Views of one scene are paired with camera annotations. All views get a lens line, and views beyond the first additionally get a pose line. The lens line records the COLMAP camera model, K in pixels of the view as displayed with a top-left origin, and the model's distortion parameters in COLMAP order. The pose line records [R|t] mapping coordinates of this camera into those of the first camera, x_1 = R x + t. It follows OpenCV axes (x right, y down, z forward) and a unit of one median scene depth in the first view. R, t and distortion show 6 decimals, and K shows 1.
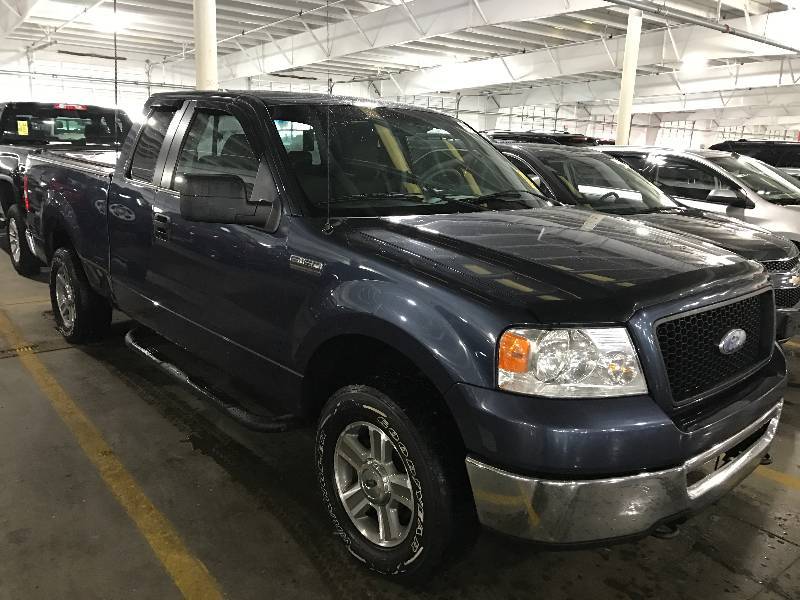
lens RADIAL K [[659.3, 0, 399.7], [0, 659.3, 298.7], [0, 0, 1]] dist [-0.000122, 0.012162]
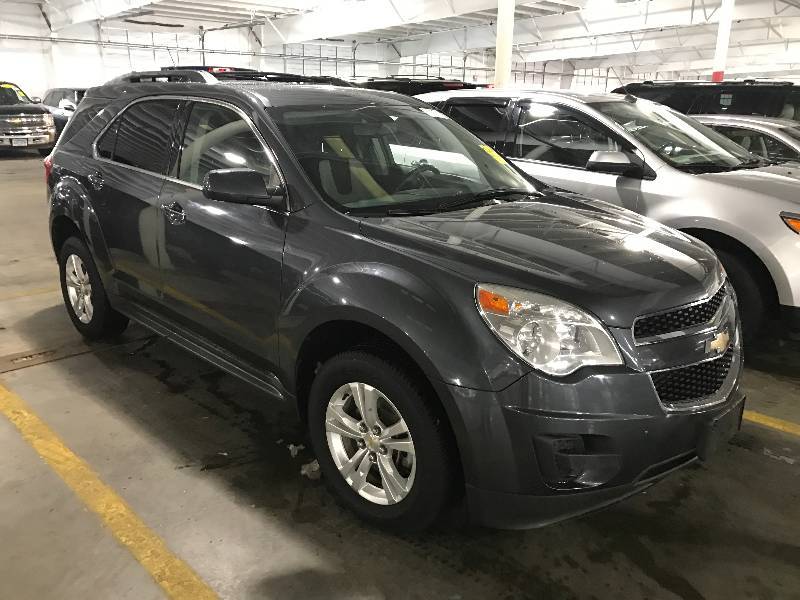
lens RADIAL K [[659.3, 0, 399.4], [0, 659.3, 301.0], [0, 0, 1]] dist [-0.000122, 0.012162]
pose [[0.993674, -0.056802, 0.096876, 0.056052], [0.050345, 0.996425, 0.067842, -0.019263], [-0.100383, -0.062535, 0.992982, 0.095806]]
